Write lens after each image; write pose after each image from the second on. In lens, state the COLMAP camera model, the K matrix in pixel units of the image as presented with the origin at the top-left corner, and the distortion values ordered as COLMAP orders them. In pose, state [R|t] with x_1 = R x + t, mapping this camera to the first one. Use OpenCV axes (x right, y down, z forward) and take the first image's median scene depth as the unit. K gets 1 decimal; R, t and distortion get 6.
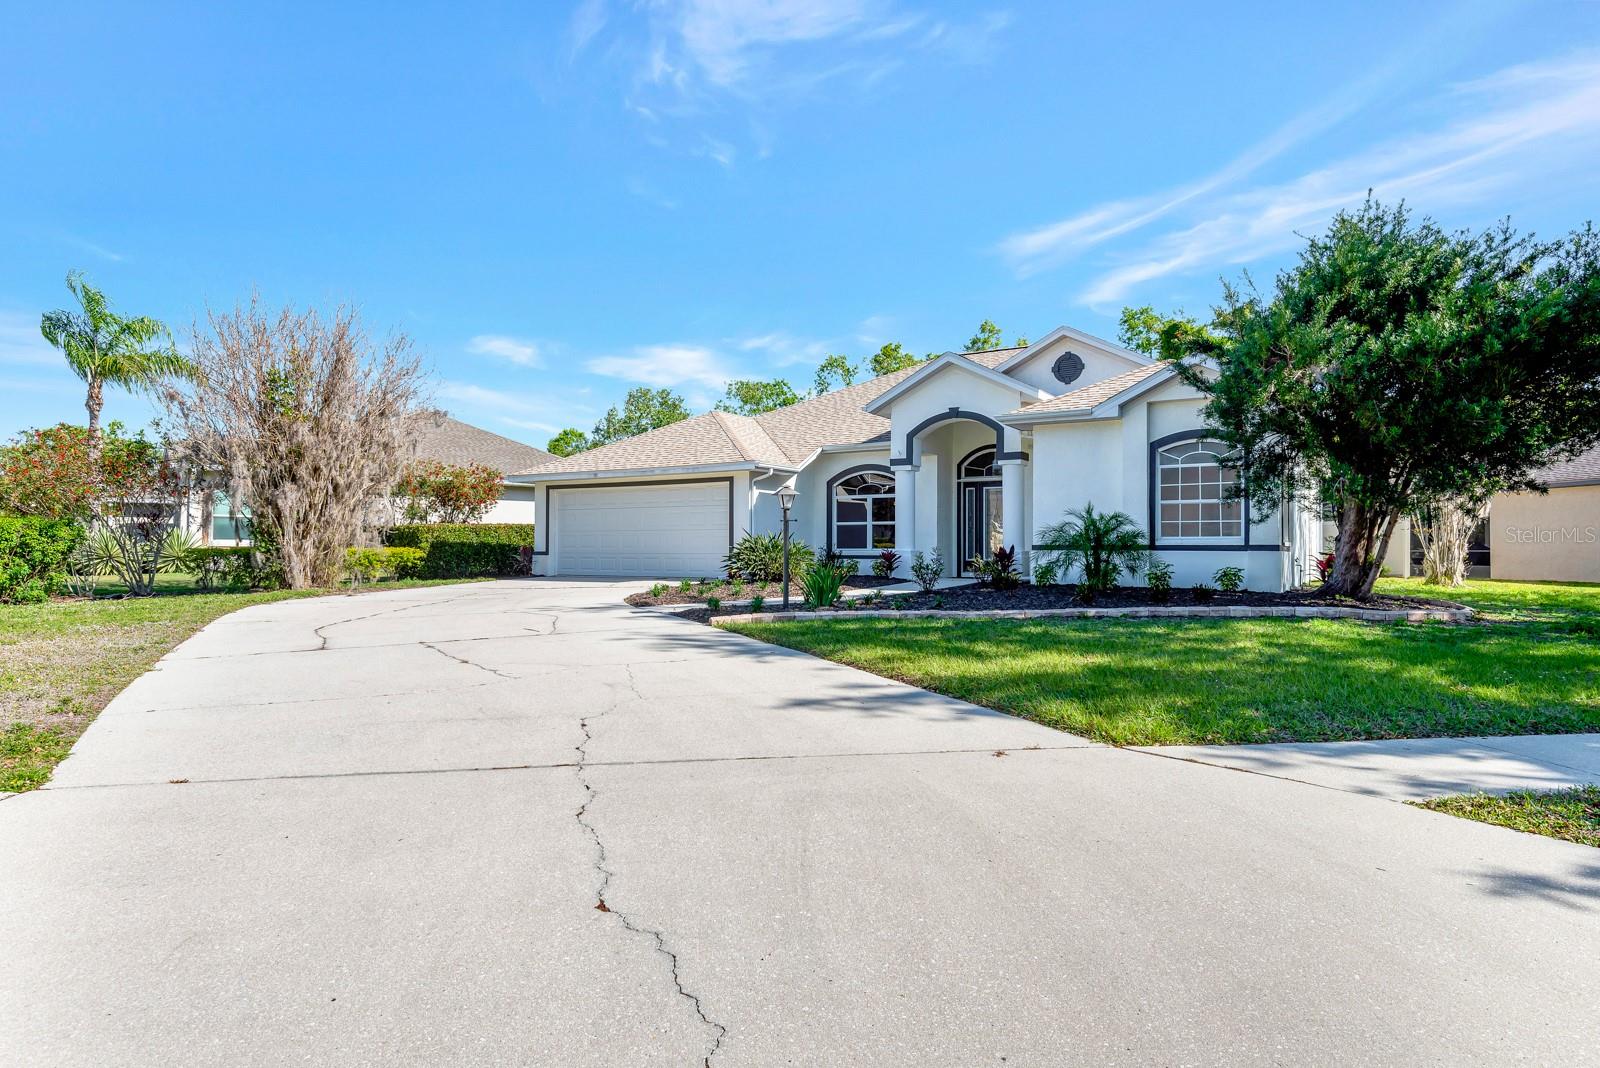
lens RADIAL K [[845.5, 0, 800.0], [0, 845.5, 534.0], [0, 0, 1]] dist [0.001482, 0.000289]
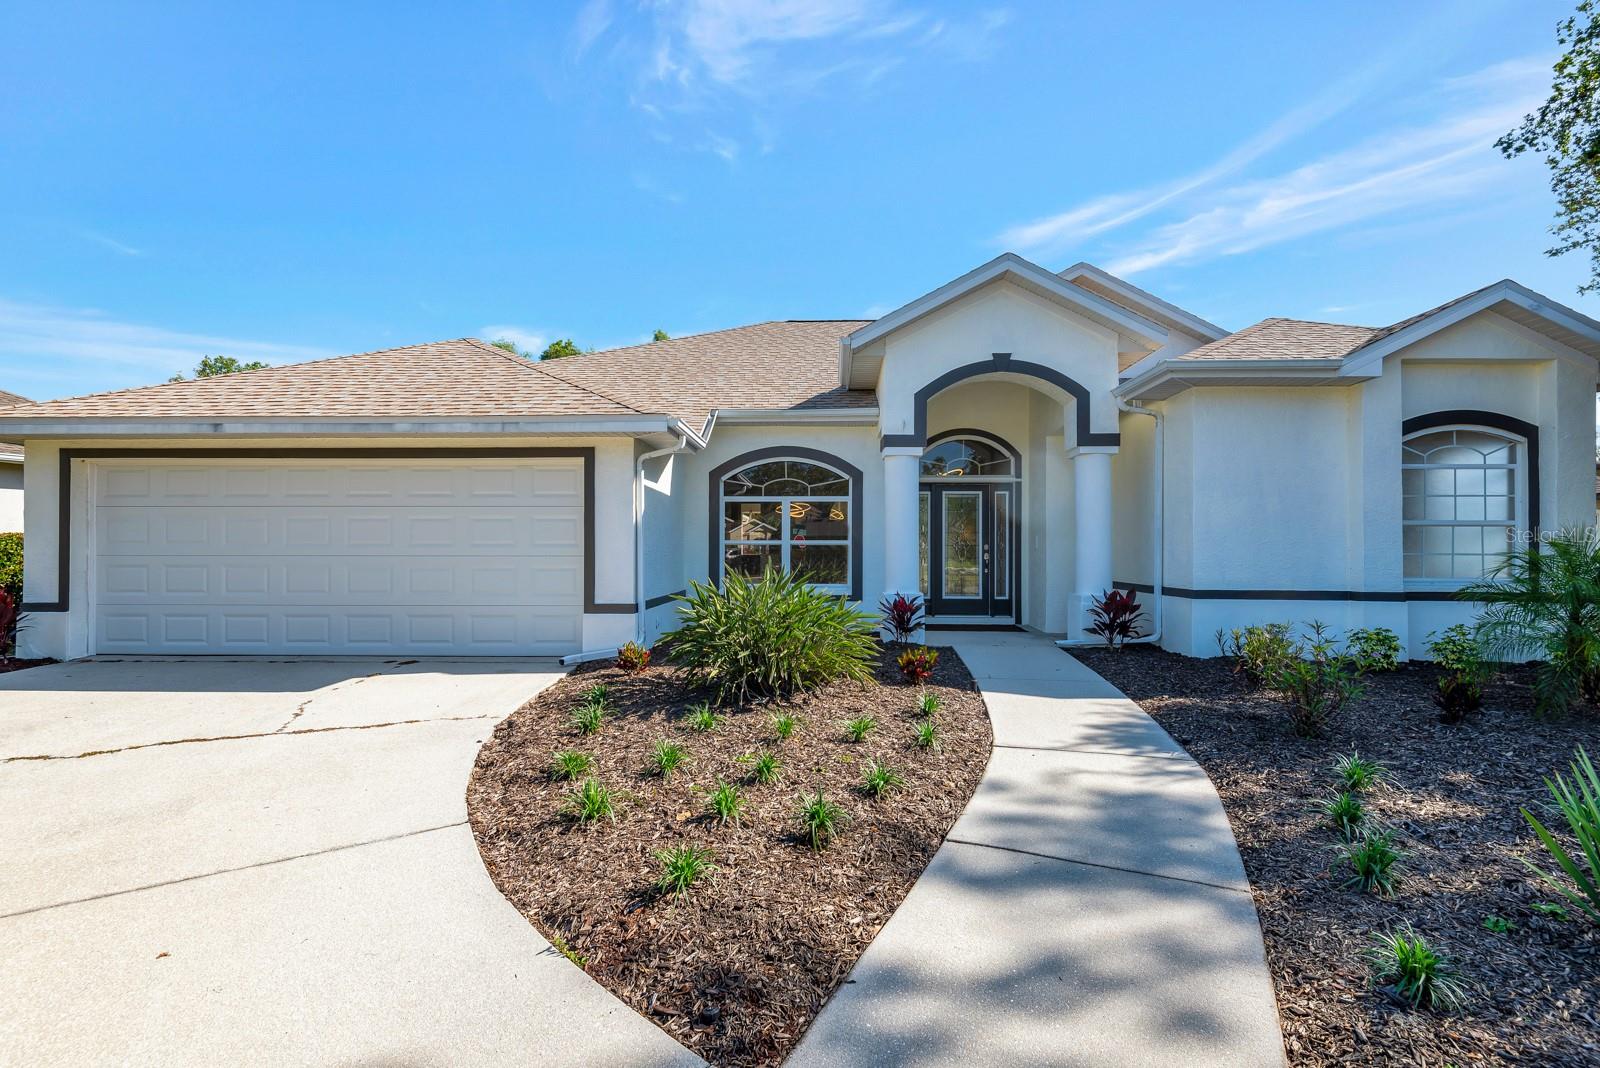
lens RADIAL K [[730.6, 0, 806.0], [0, 730.6, 536.6], [0, 0, 1]] dist [0.003139, 0.000111]
pose [[0.877633, 0.009484, 0.479239, -0.159446], [-0.008450, 0.999955, -0.004316, -0.015375], [-0.479258, -0.000262, 0.877674, 0.535237]]
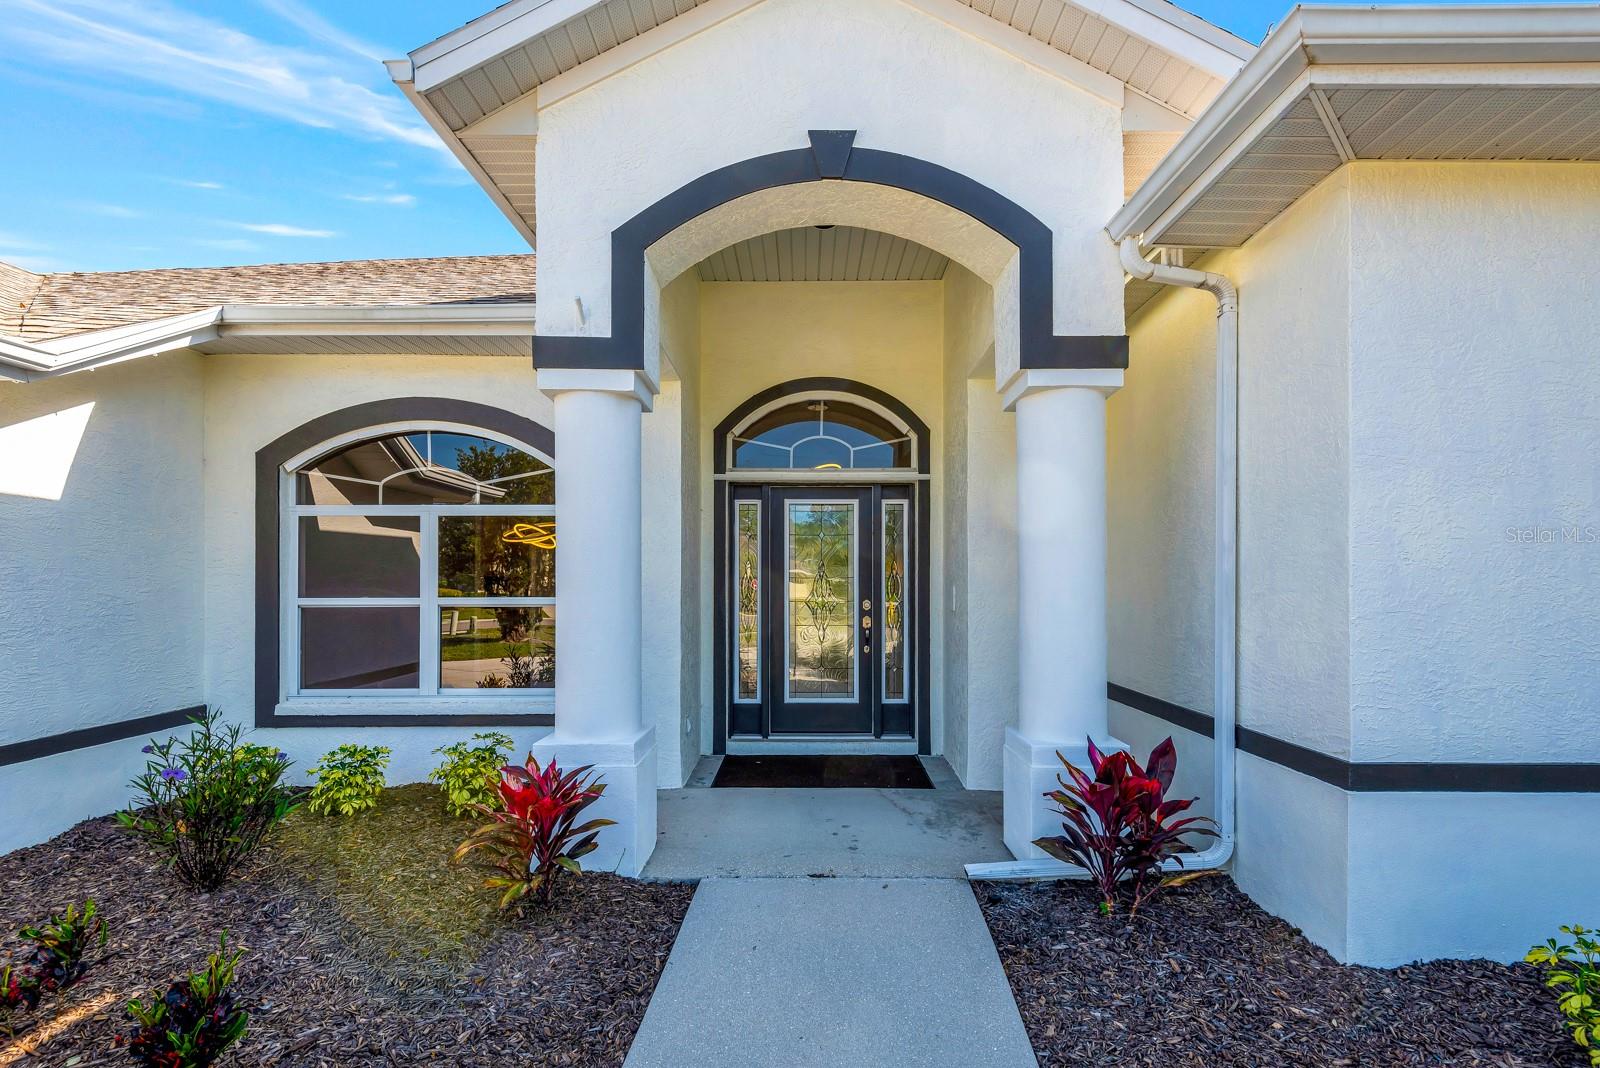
lens RADIAL K [[766.1, 0, 804.3], [0, 766.1, 568.4], [0, 0, 1]] dist [0.021330, -0.000003]
pose [[0.858698, 0.007466, 0.512427, 0.057901], [-0.006344, 0.999972, -0.003939, -0.024588], [-0.512442, 0.000131, 0.858722, 0.713735]]
